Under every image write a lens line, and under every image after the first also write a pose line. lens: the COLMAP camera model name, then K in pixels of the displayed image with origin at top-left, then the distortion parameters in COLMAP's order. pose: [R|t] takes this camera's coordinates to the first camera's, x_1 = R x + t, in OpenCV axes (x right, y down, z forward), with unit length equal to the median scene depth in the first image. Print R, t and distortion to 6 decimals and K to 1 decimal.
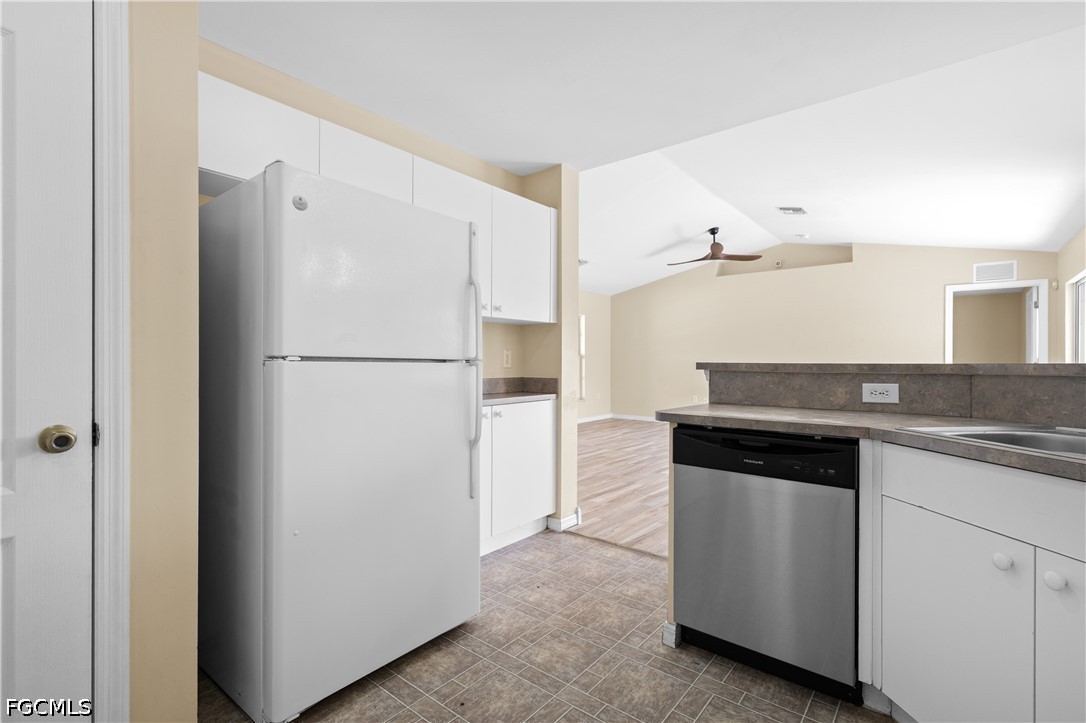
lens RADIAL K [[495.1, 0, 547.9], [0, 495.1, 360.4], [0, 0, 1]] dist [0.007223, -0.000067]
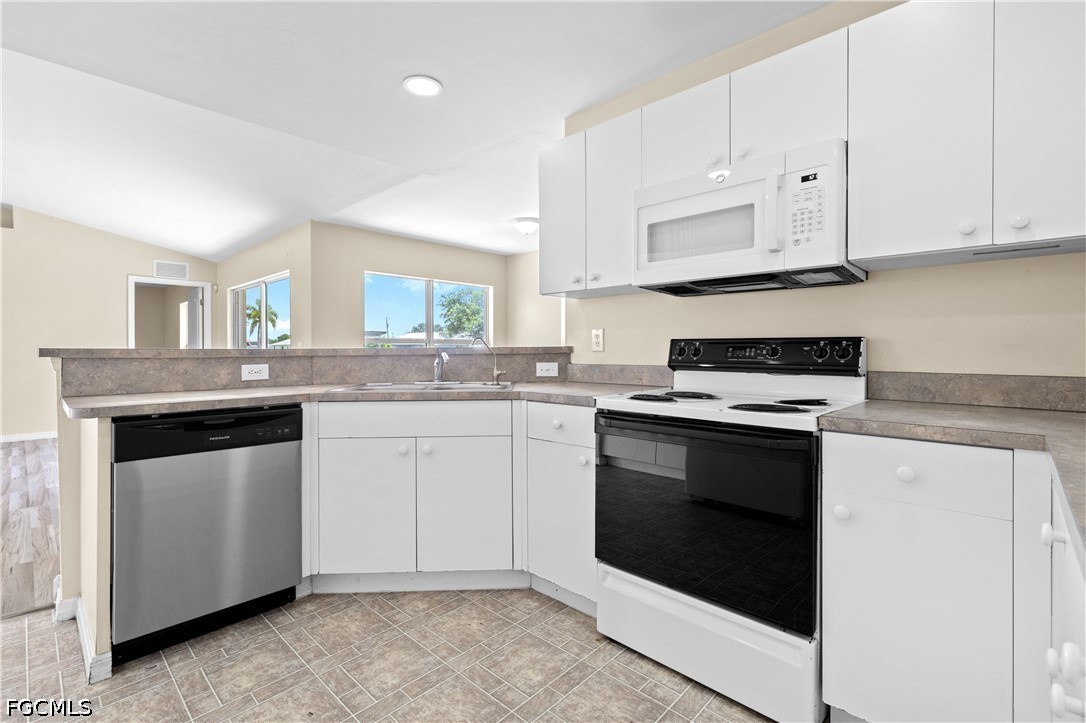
lens RADIAL K [[495.1, 0, 529.2], [0, 495.1, 348.6], [0, 0, 1]] dist [0.007223, -0.000067]
pose [[0.089514, -0.001634, 0.995984, -0.542242], [-0.003524, 0.999992, 0.001958, 0.001118], [-0.995979, -0.003685, 0.089508, 0.194587]]
